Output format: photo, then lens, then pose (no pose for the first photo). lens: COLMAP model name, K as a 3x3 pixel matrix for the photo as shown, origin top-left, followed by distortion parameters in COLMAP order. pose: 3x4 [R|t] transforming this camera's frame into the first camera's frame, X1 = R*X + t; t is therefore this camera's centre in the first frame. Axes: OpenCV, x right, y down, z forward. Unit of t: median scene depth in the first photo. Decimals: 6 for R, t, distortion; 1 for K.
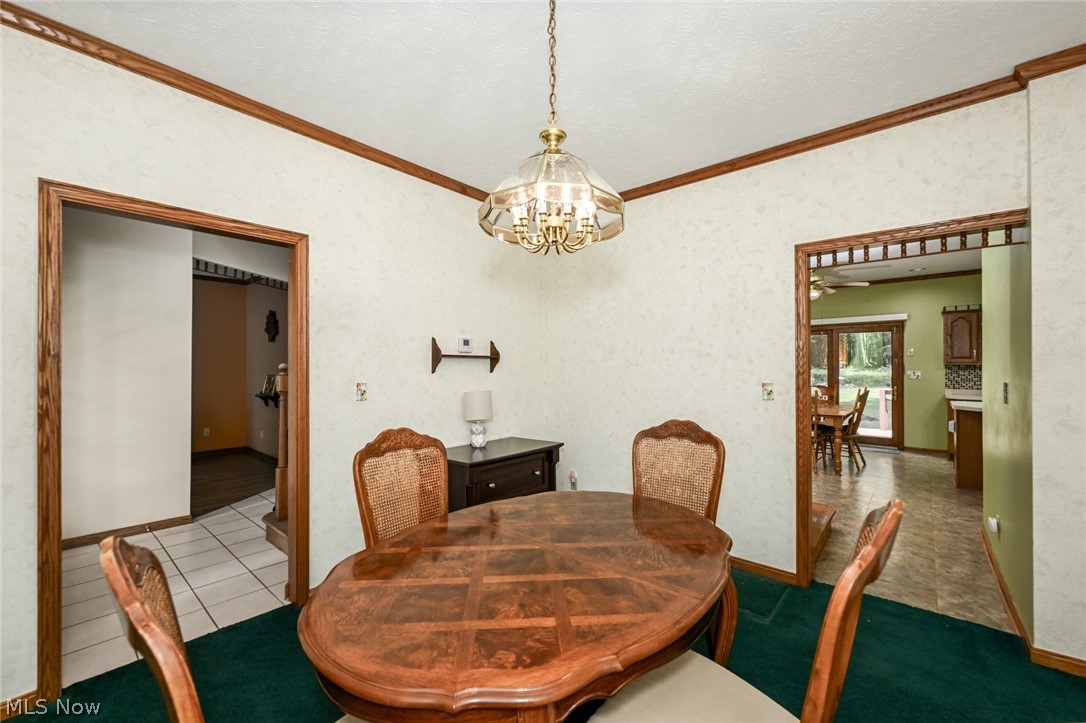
lens RADIAL K [[435.8, 0, 544.1], [0, 435.8, 364.3], [0, 0, 1]] dist [0.001544, 0.000043]
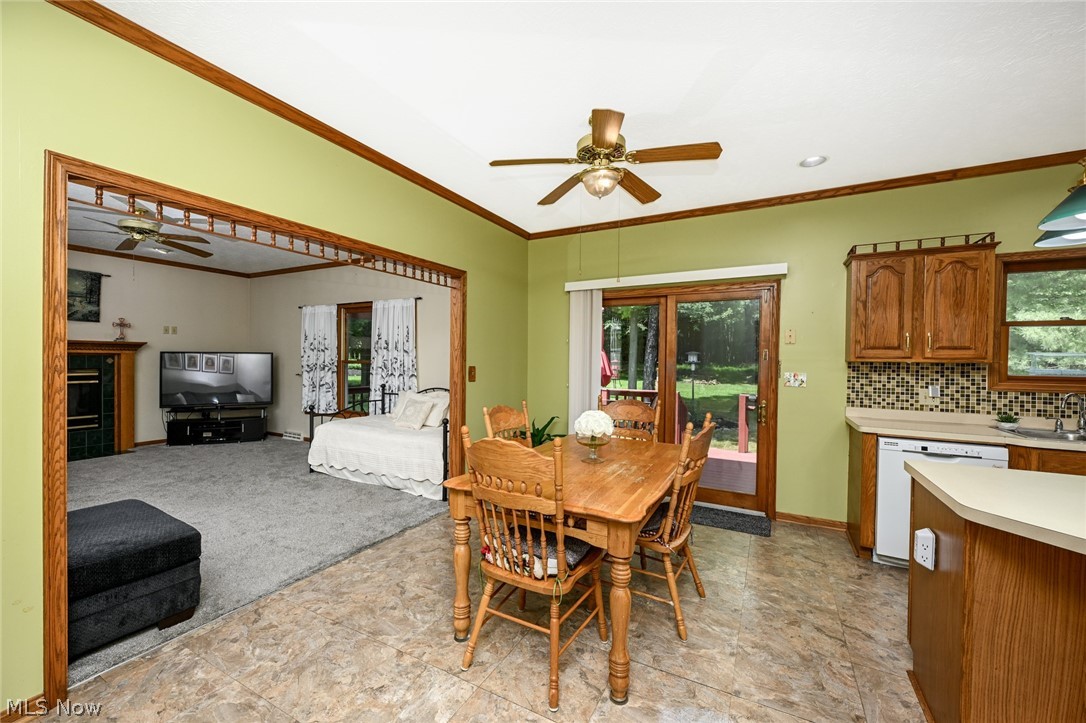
lens RADIAL K [[435.8, 0, 541.6], [0, 435.8, 365.3], [0, 0, 1]] dist [0.001544, 0.000043]
pose [[0.974703, 0.010063, 0.223277, 0.455076], [-0.014416, 0.999736, 0.017876, 0.001695], [-0.223038, -0.020643, 0.974591, 0.586588]]
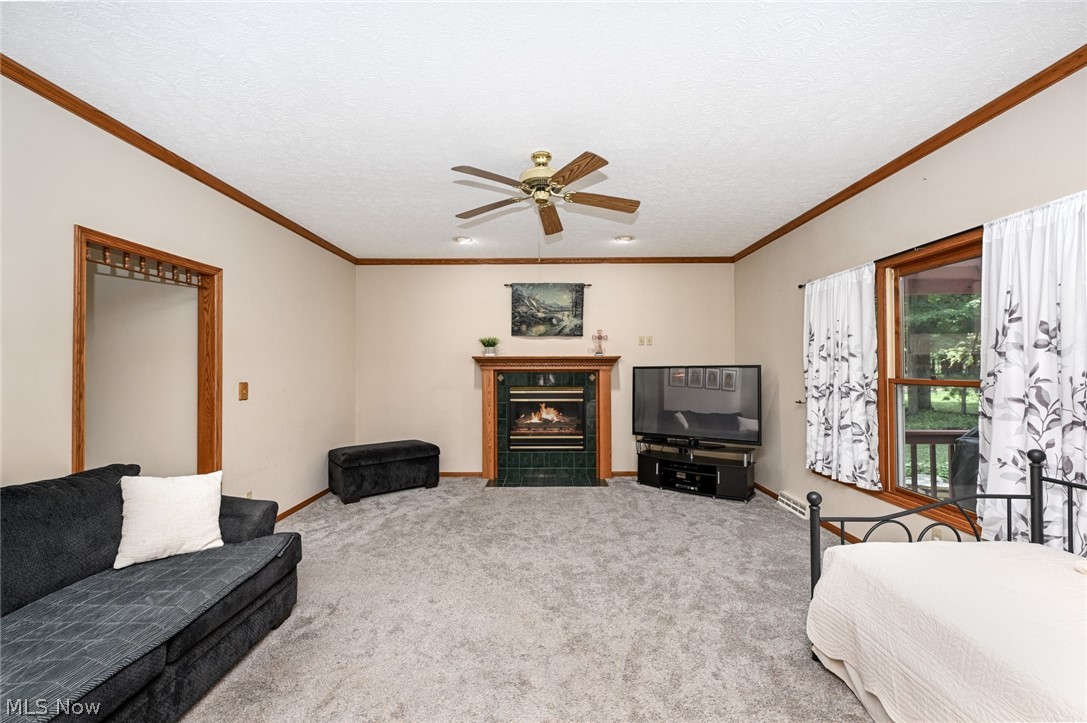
lens RADIAL K [[425.0, 0, 546.3], [0, 425.0, 362.5], [0, 0, 1]] dist [-0.003635, -0.000357]
pose [[0.651780, -0.010864, -0.758330, 0.340695], [0.003265, 0.999928, -0.011519, 0.001626], [0.758401, 0.005032, 0.651769, 1.073245]]
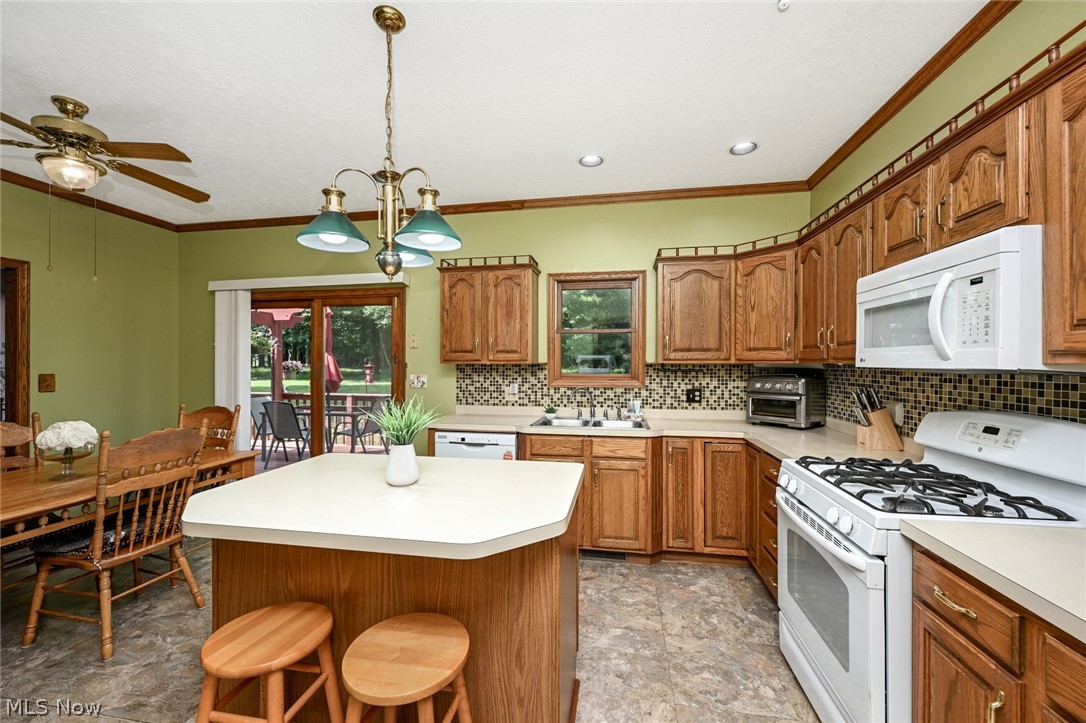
lens RADIAL K [[435.8, 0, 545.1], [0, 435.8, 365.2], [0, 0, 1]] dist [0.001544, 0.000043]
pose [[0.861200, 0.001304, 0.508265, 0.745391], [-0.005341, 0.999965, 0.006483, -0.001371], [-0.508239, -0.008298, 0.861176, 0.452121]]
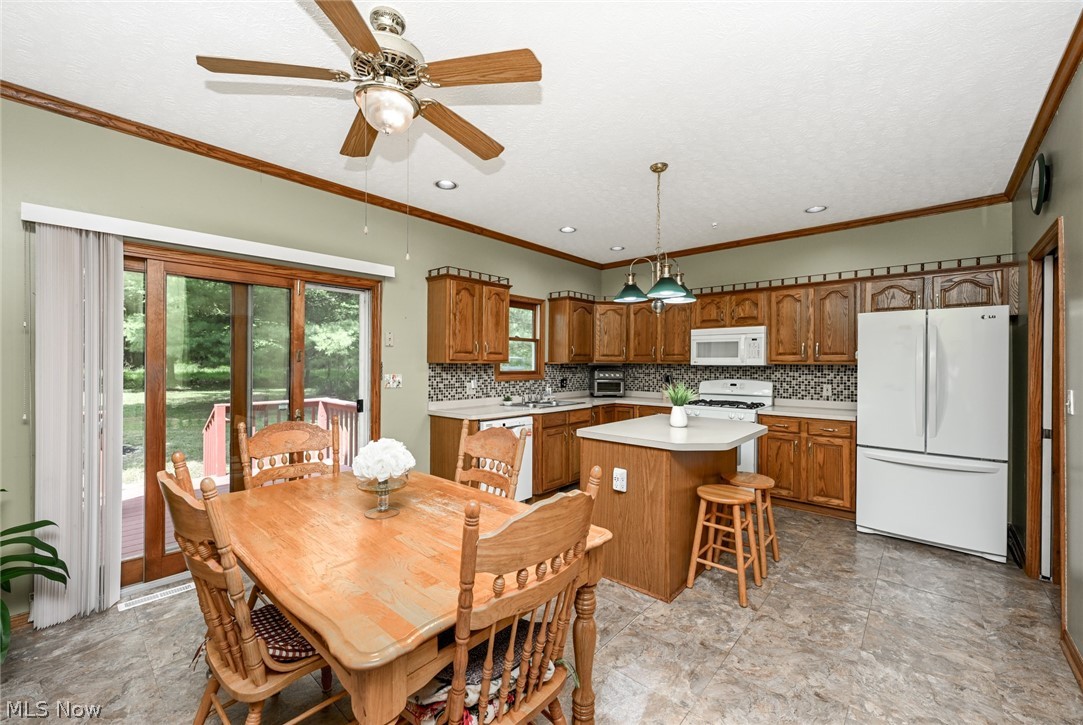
lens RADIAL K [[434.6, 0, 538.9], [0, 434.6, 363.7], [0, 0, 1]] dist [0.001544, 0.000043]
pose [[0.014750, 0.000808, 0.999891, 0.320850], [-0.008020, 0.999968, -0.000689, 0.001385], [-0.999859, -0.008009, 0.014756, 0.859791]]
